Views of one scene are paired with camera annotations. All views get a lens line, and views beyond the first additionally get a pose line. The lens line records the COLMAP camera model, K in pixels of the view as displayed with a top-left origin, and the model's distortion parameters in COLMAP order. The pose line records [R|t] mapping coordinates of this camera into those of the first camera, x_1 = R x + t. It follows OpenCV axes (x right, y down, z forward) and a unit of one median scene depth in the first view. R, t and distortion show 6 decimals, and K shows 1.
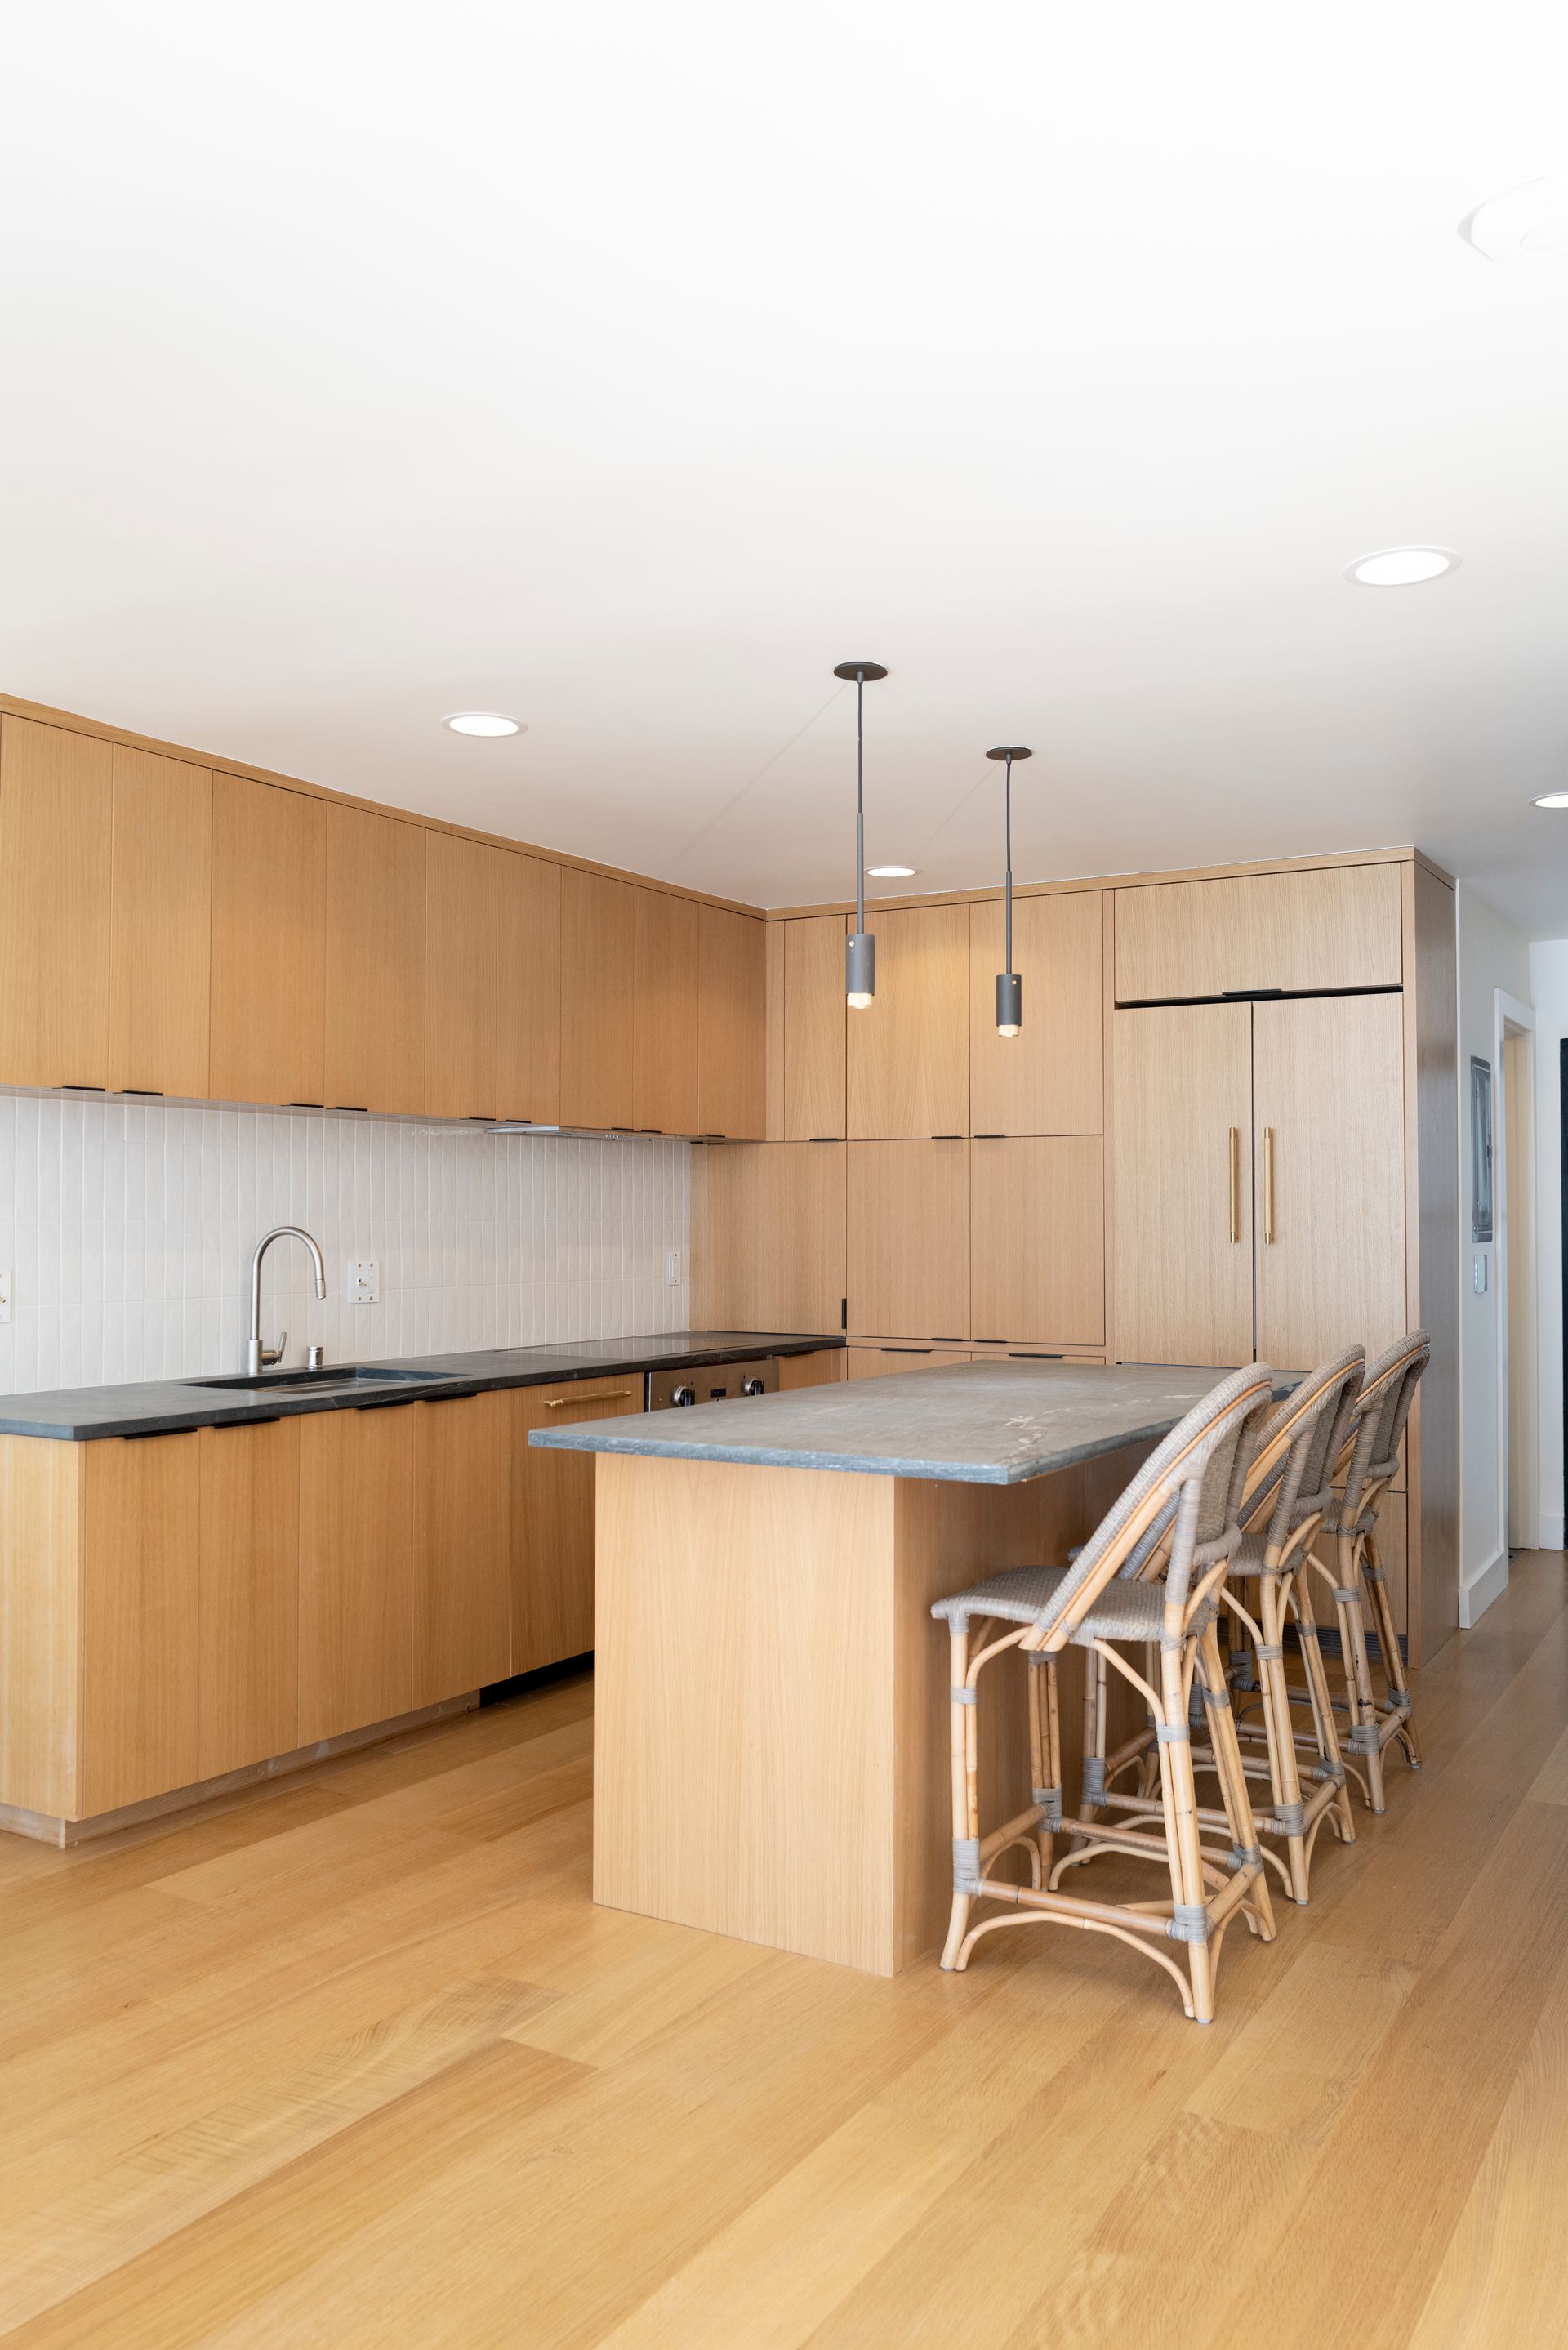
lens RADIAL K [[1744.6, 0, 793.3], [0, 1744.6, 1171.5], [0, 0, 1]] dist [0.001910, 0.002072]
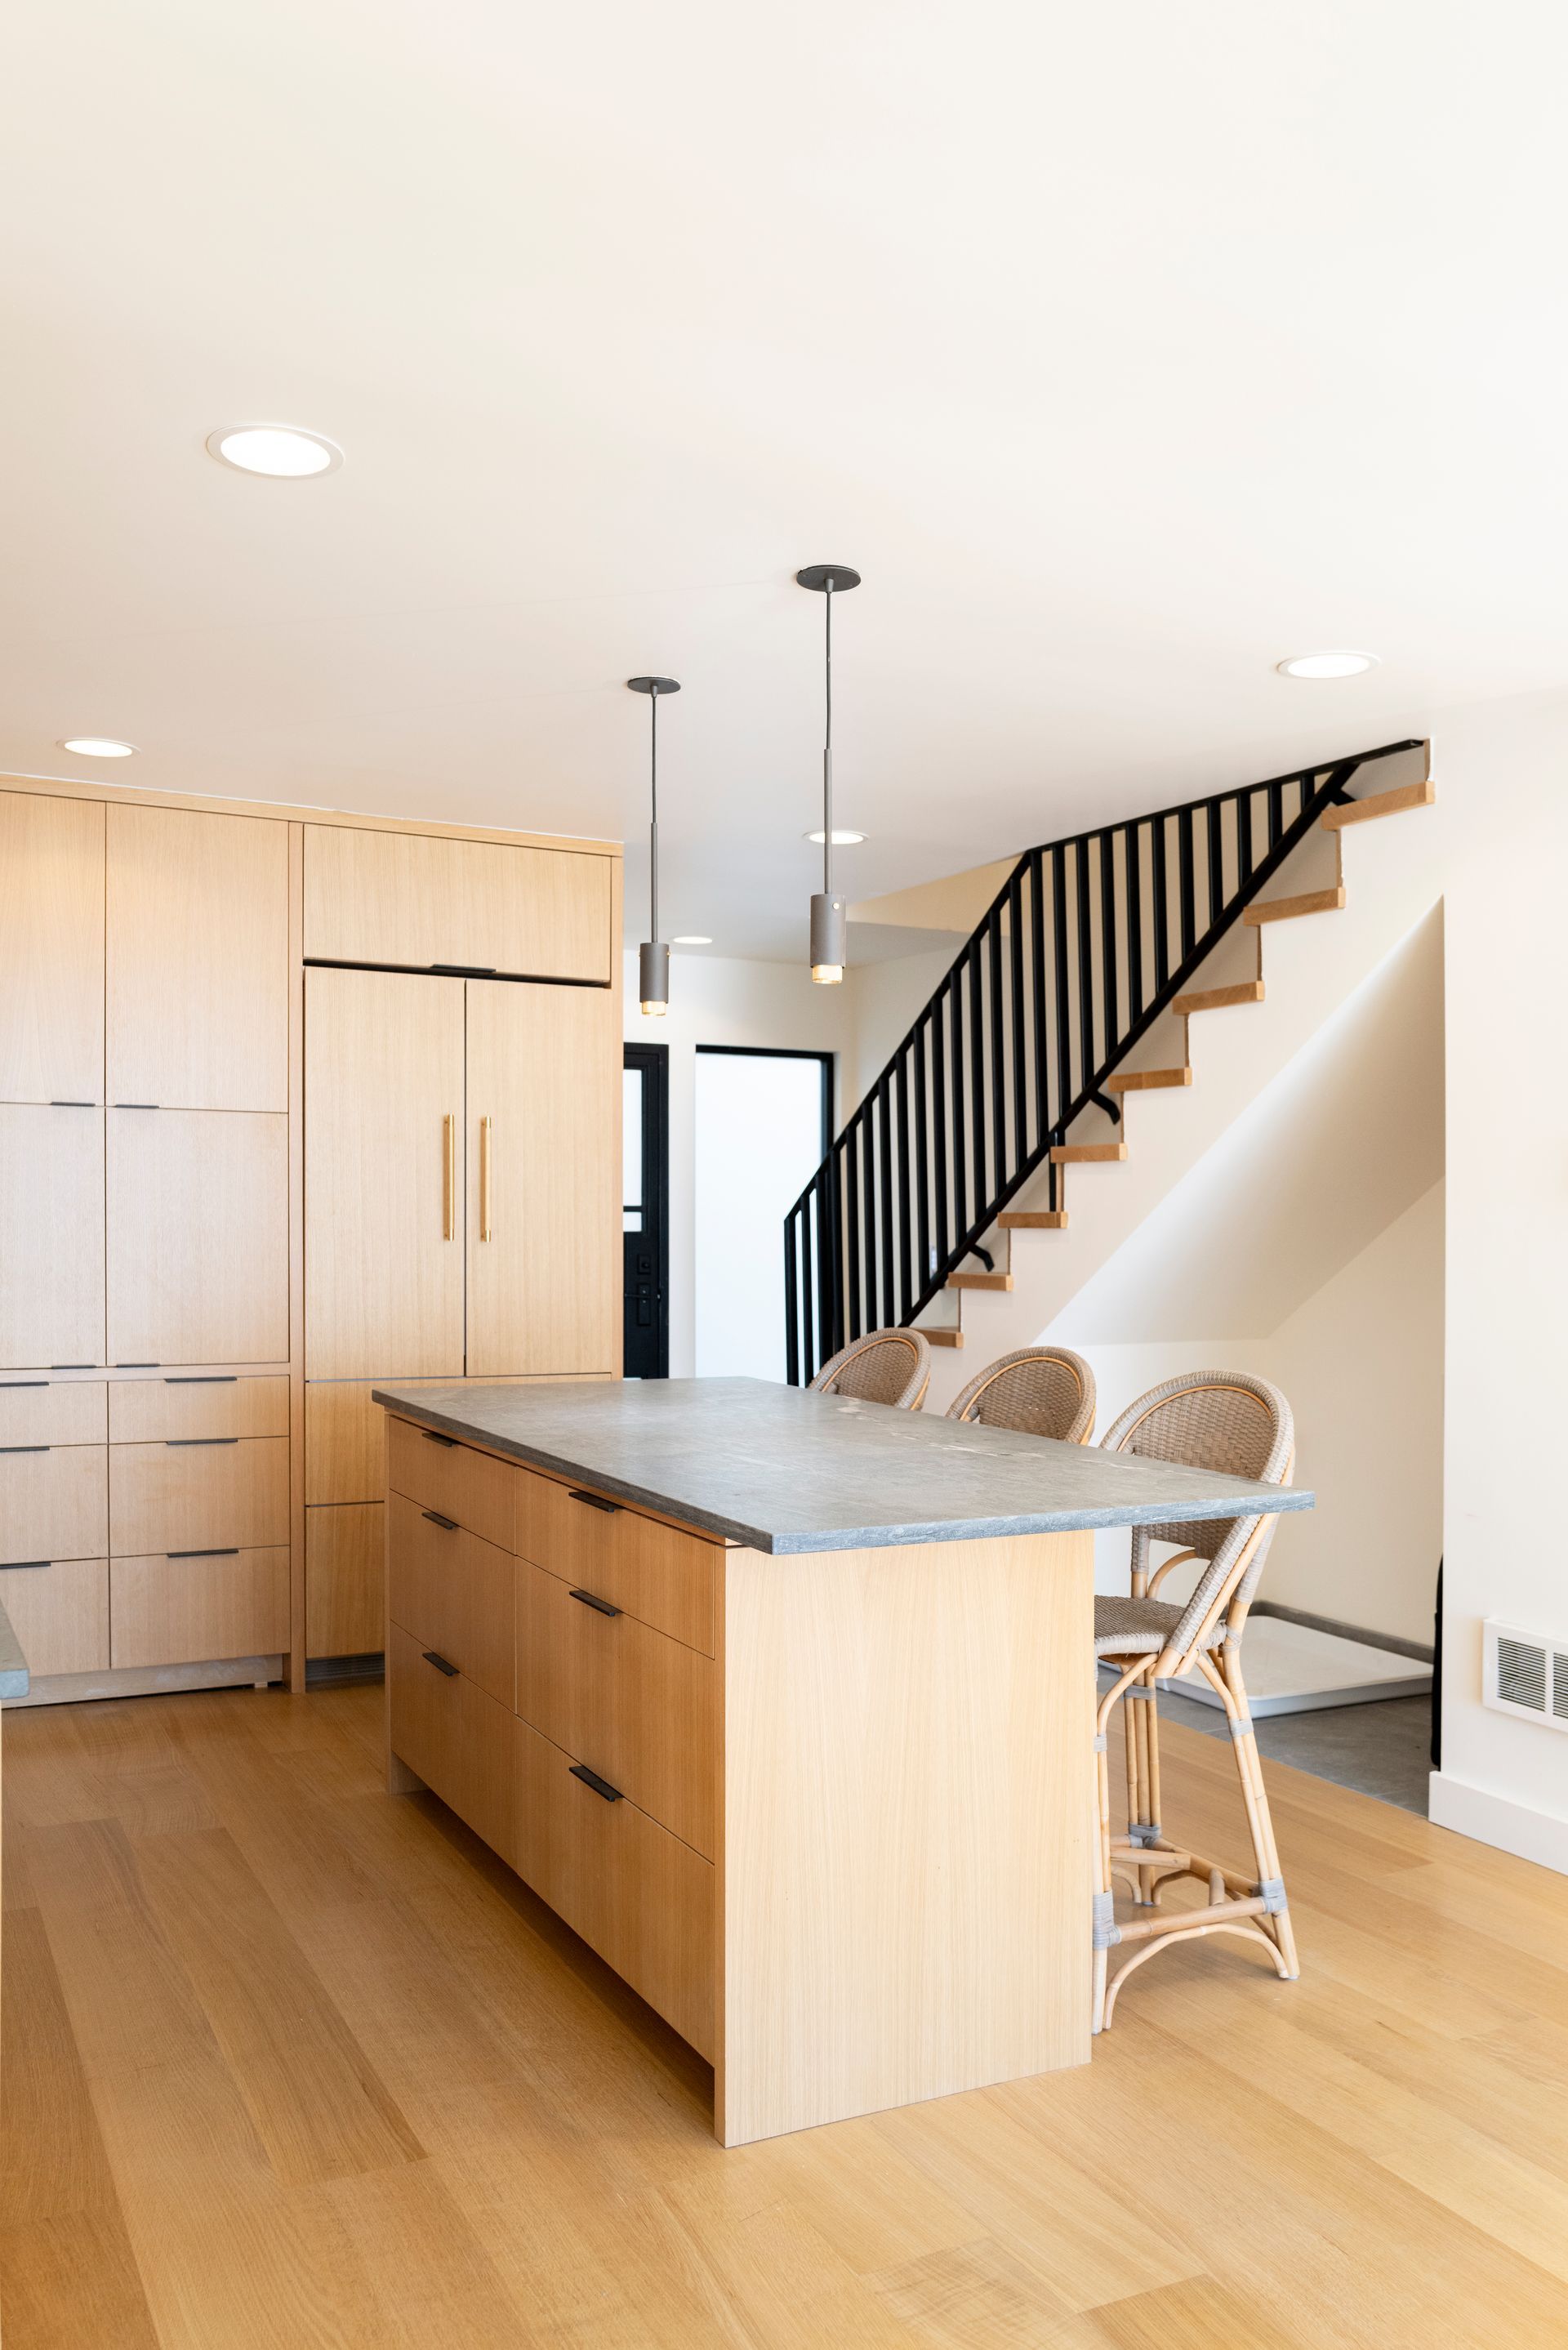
lens RADIAL K [[1792.3, 0, 784.7], [0, 1792.3, 1213.4], [0, 0, 1]] dist [-0.039392, 0.060991]
pose [[0.550184, 0.004080, 0.835034, -0.692546], [-0.038211, 0.999064, 0.020295, 0.001124], [-0.834169, -0.043074, 0.549824, 0.539065]]
